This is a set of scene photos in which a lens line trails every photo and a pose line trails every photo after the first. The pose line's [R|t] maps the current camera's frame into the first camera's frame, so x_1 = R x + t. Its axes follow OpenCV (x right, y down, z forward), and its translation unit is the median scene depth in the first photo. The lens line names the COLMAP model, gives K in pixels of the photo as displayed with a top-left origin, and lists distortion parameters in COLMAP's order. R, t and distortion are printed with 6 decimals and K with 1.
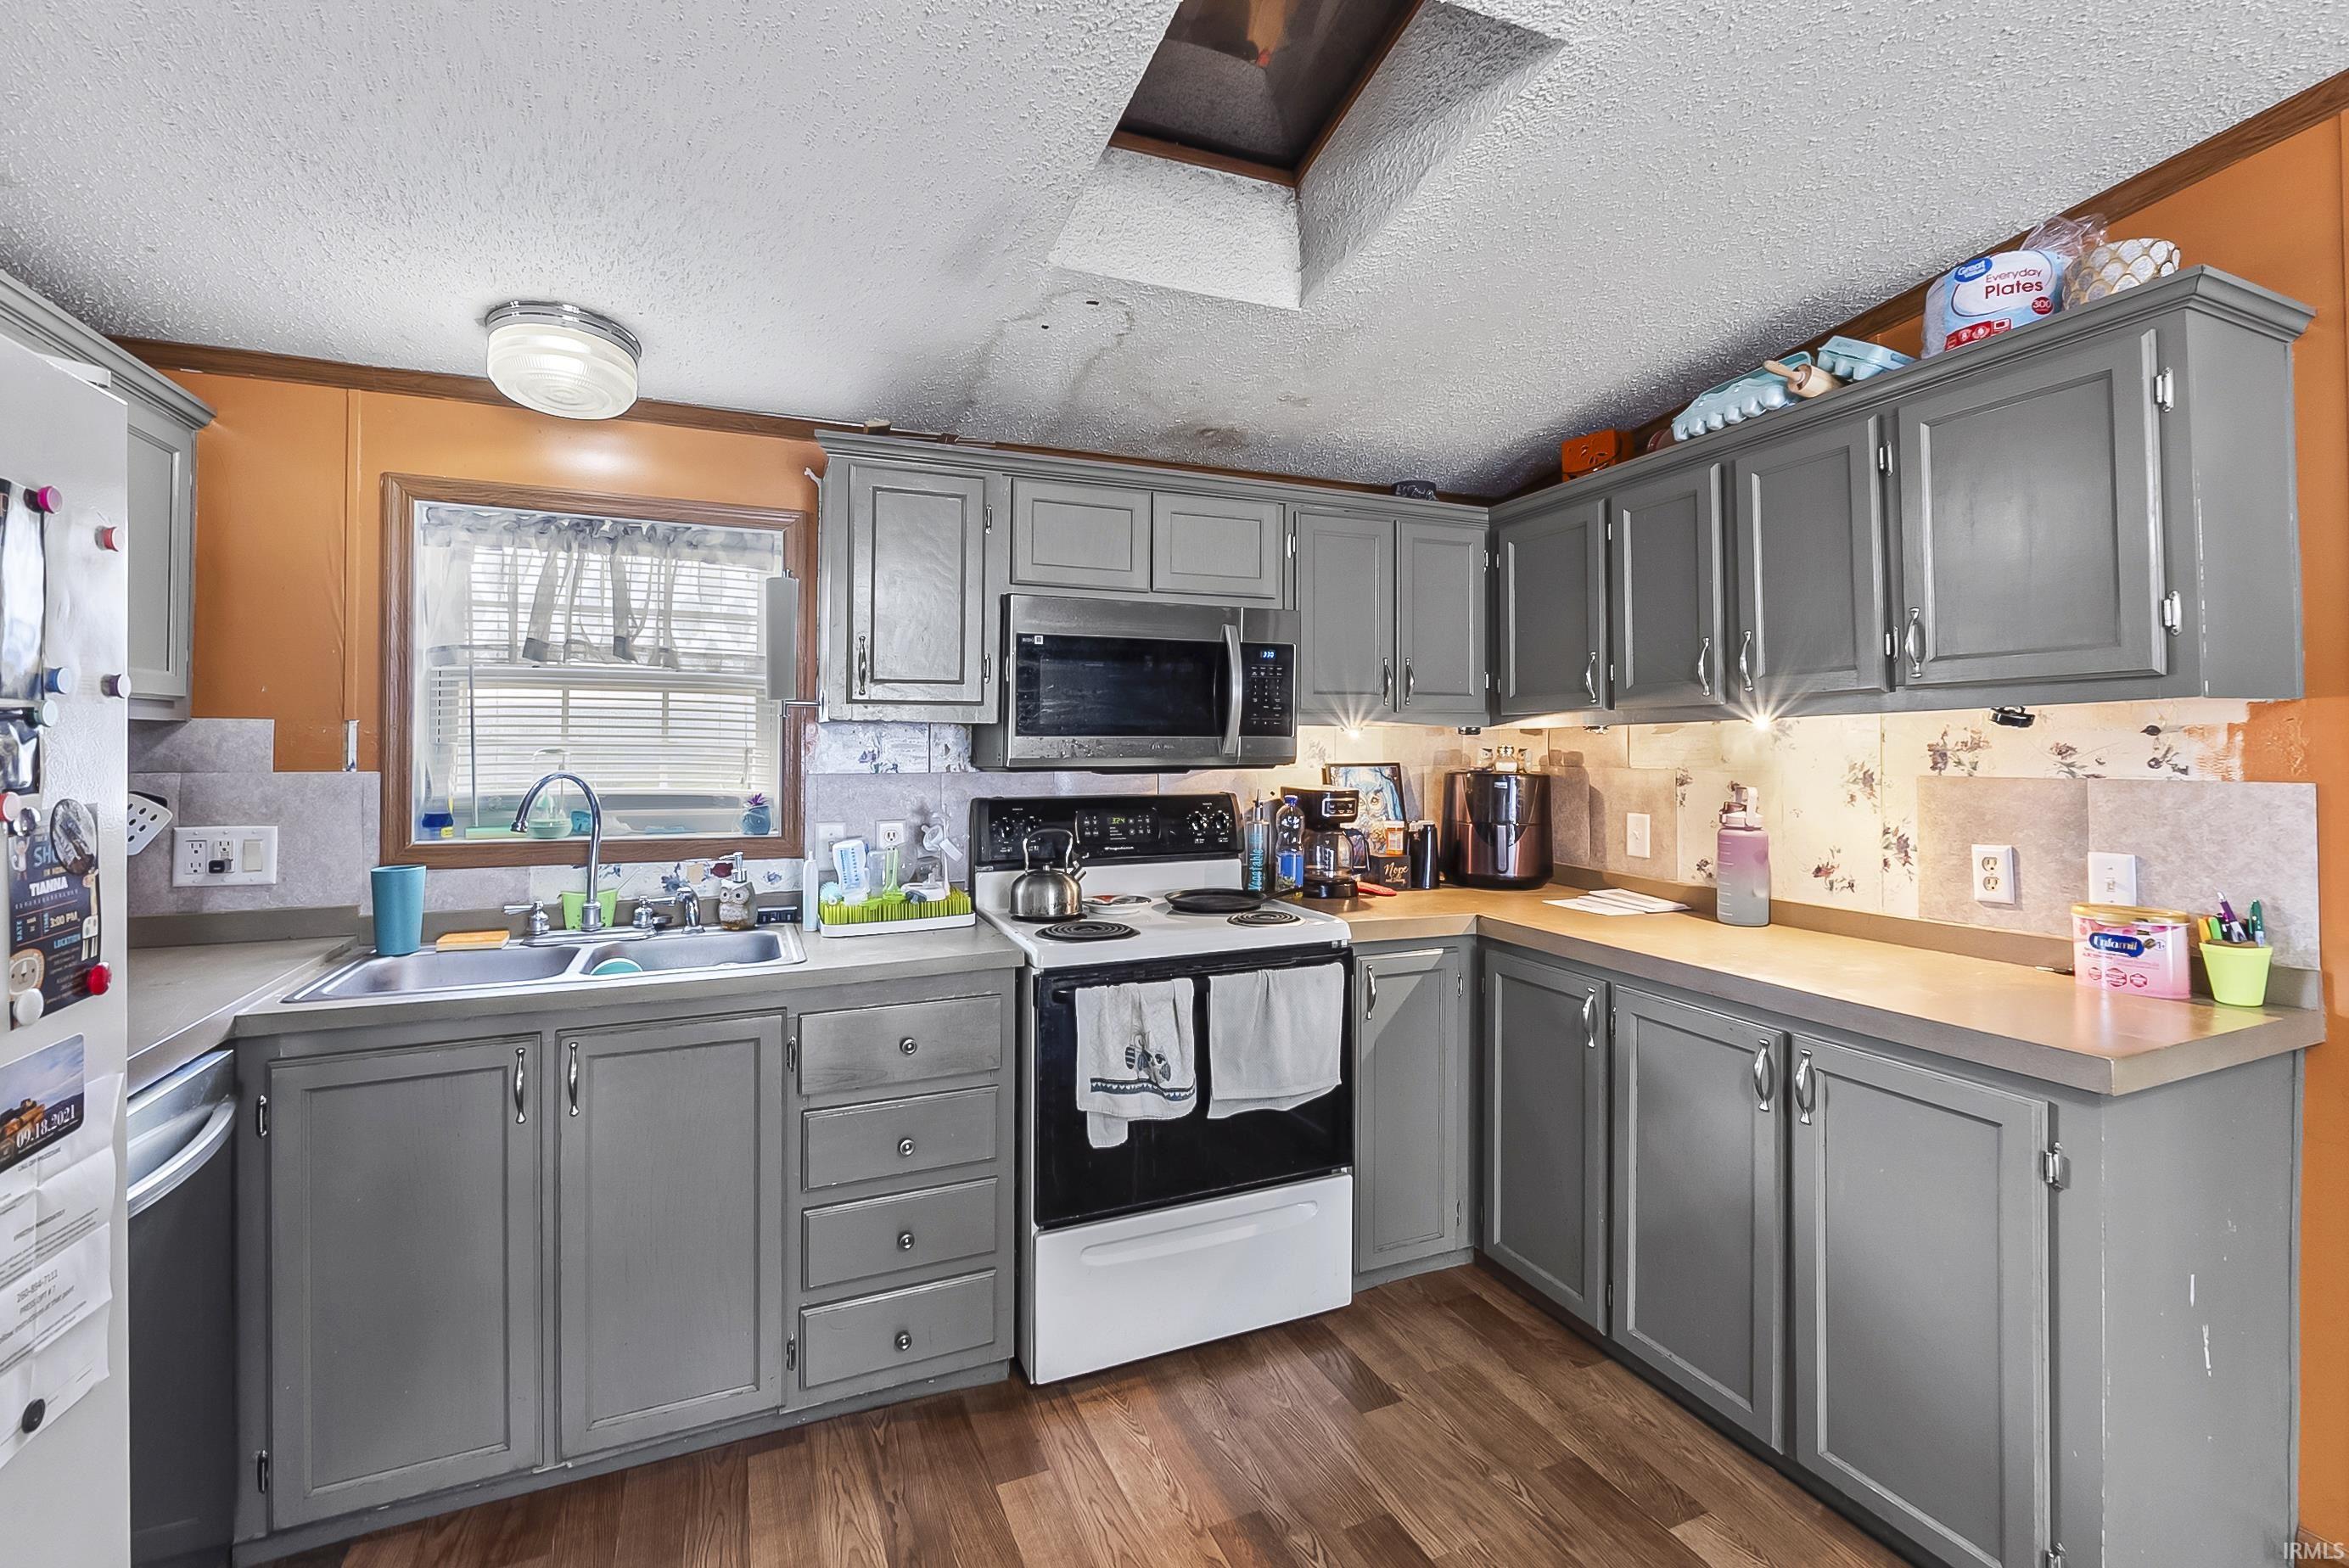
lens RADIAL K [[1002.3, 0, 1175.0], [0, 1002.3, 757.4], [0, 0, 1]] dist [-0.008294, 0.000217]
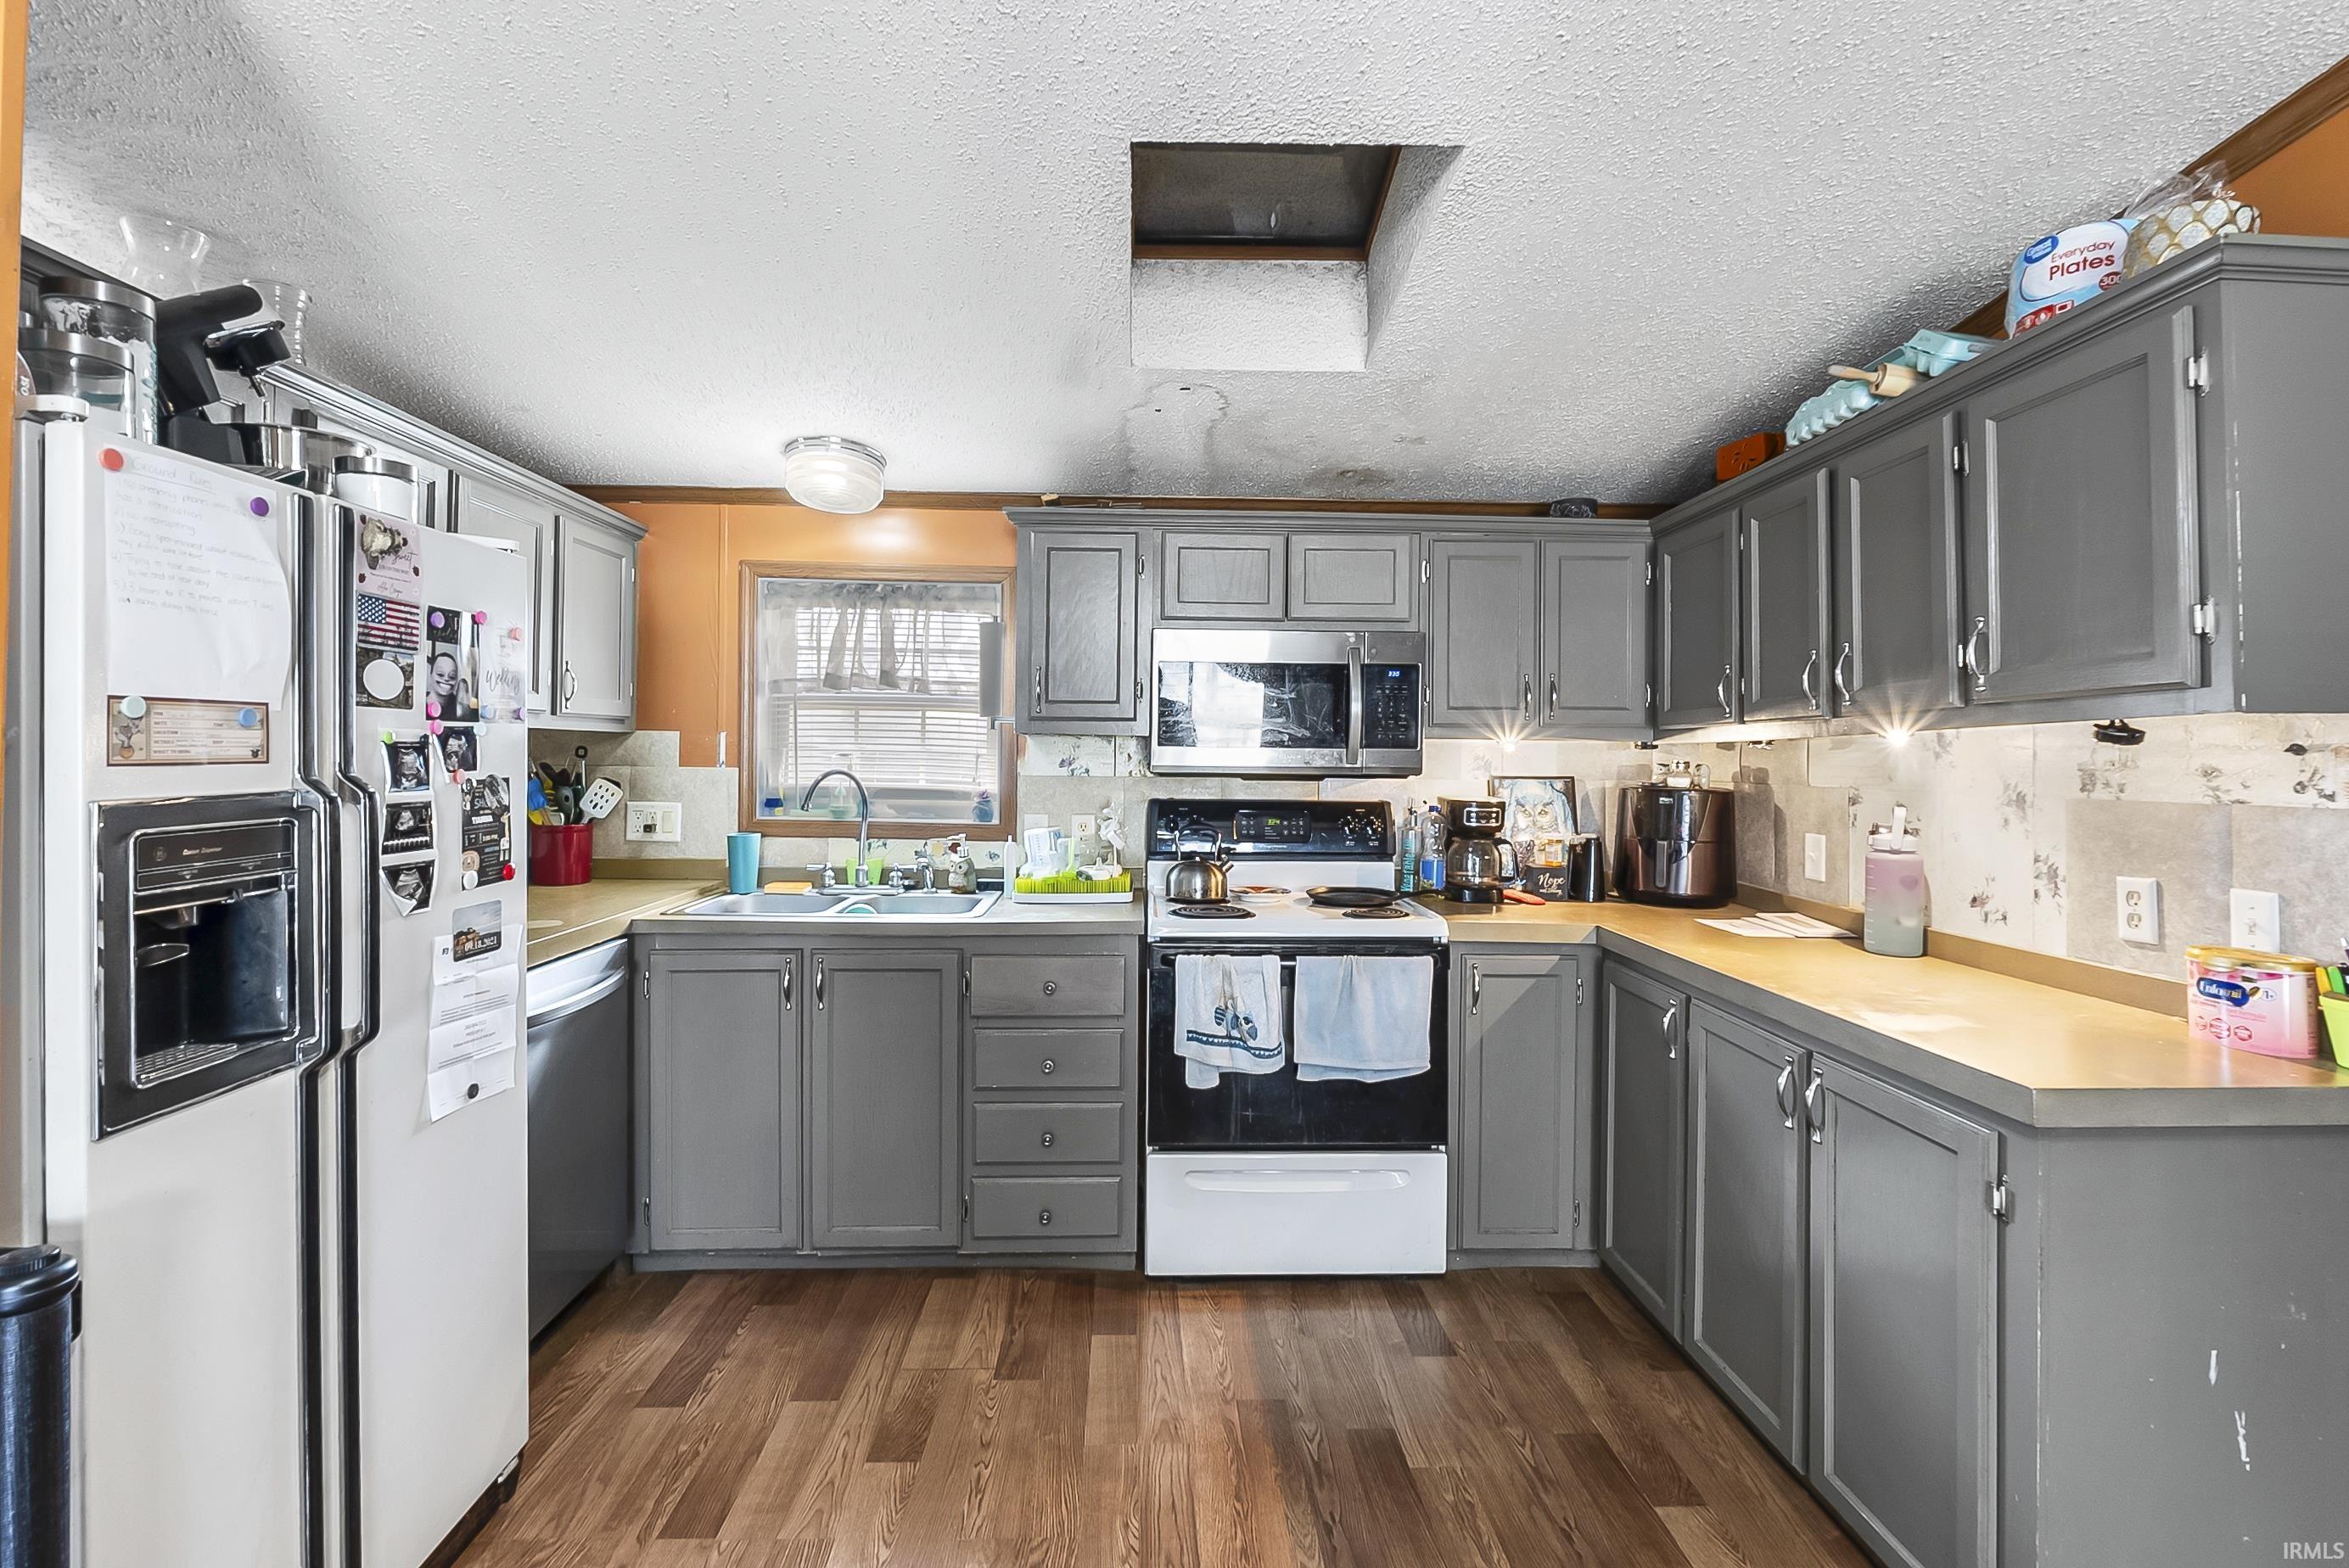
lens RADIAL K [[999.0, 0, 1174.5], [0, 999.0, 784.0], [0, 0, 1]] dist [-0.009416, 0.000111]
pose [[0.932922, 0.021049, -0.359463, 0.313152], [-0.015749, 0.999720, 0.017666, 0.002382], [0.359734, -0.010820, 0.932992, -0.121889]]
